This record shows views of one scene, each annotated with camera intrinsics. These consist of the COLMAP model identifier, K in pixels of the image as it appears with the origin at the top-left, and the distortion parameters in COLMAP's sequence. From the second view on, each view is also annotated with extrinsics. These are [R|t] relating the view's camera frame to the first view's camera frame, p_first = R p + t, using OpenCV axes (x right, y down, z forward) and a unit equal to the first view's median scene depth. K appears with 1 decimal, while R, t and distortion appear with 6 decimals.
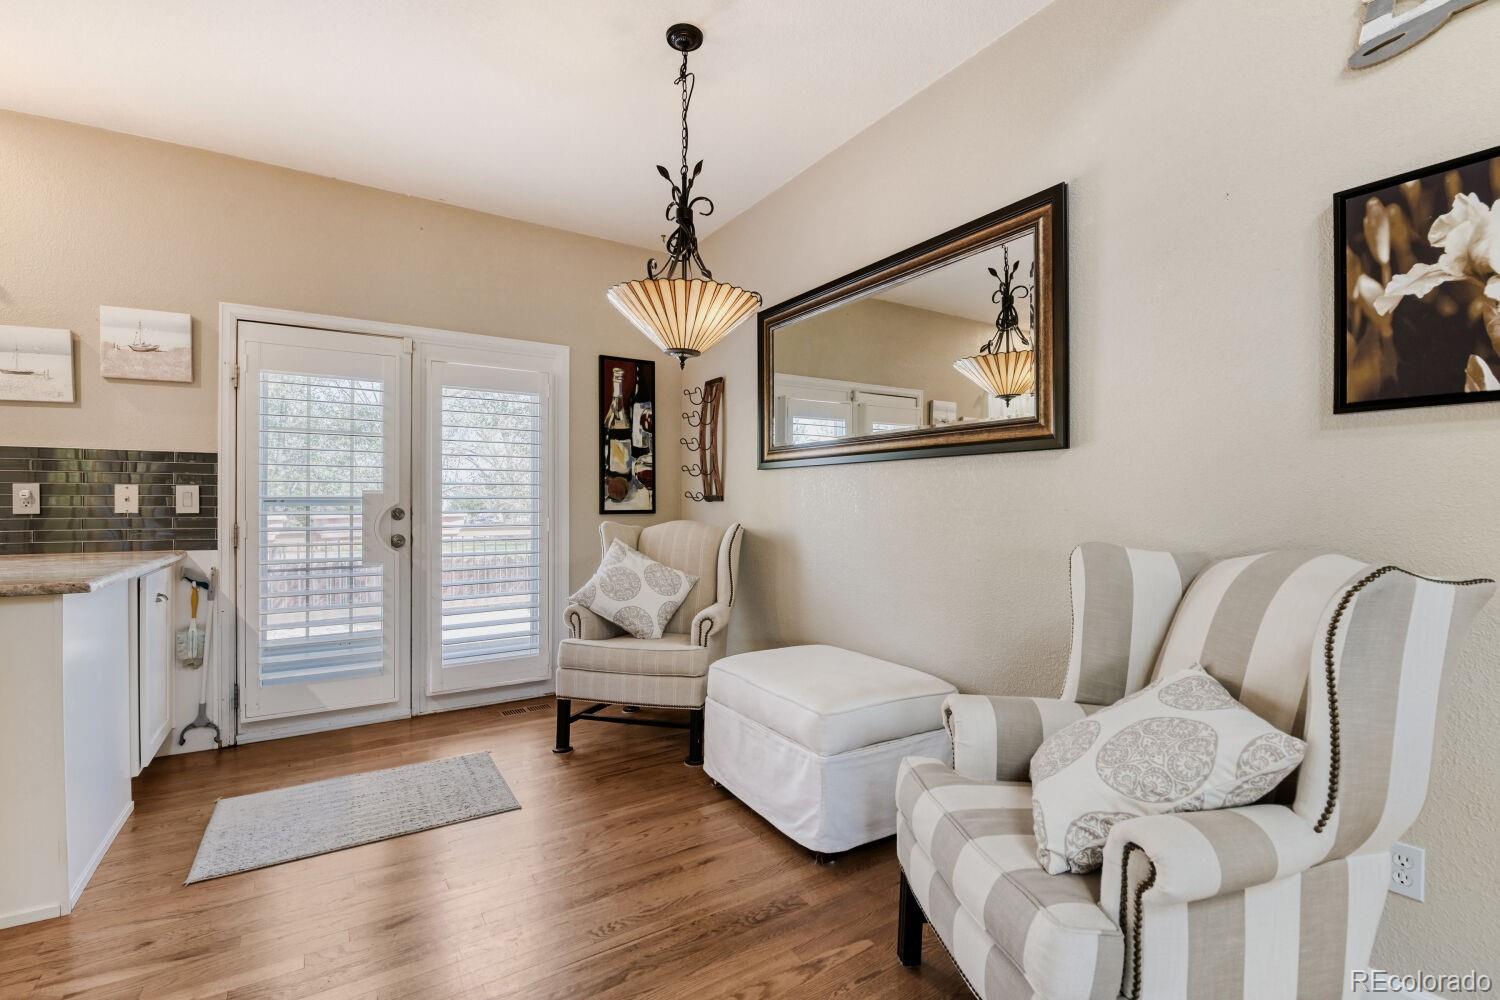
lens RADIAL K [[654.2, 0, 729.7], [0, 654.2, 499.5], [0, 0, 1]] dist [0.008703, -0.008494]
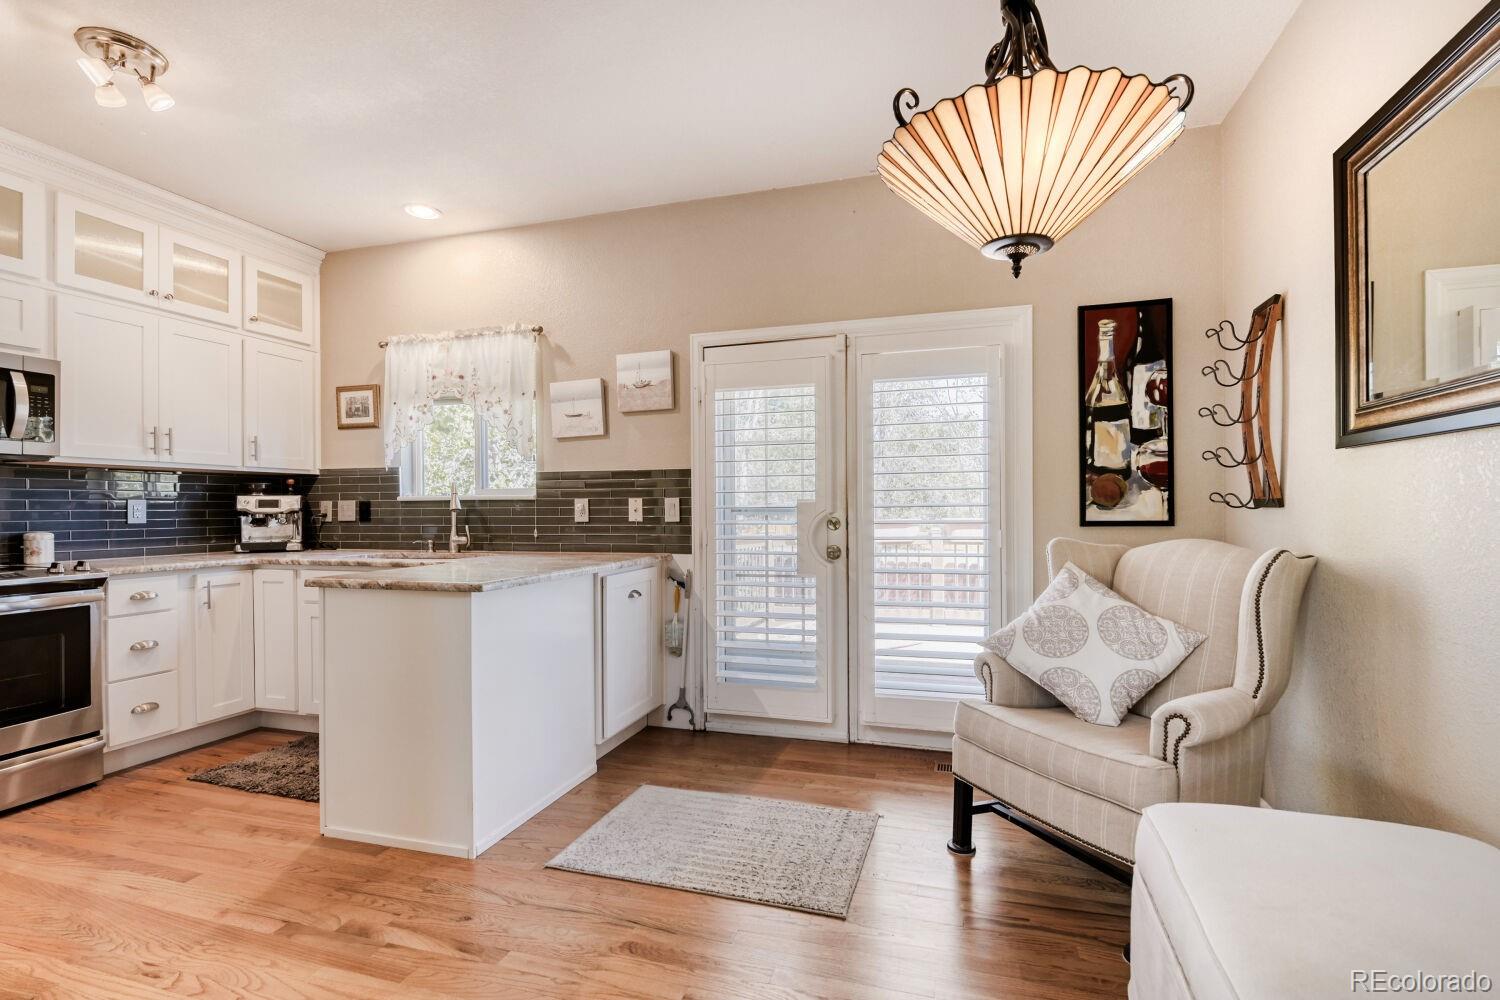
lens RADIAL K [[654.2, 0, 769.3], [0, 654.2, 512.4], [0, 0, 1]] dist [0.008703, -0.008494]
pose [[0.673926, -0.000822, -0.738798, 0.142761], [0.011023, 0.999899, 0.008942, -0.004397], [0.738716, -0.014171, 0.673867, 0.341068]]
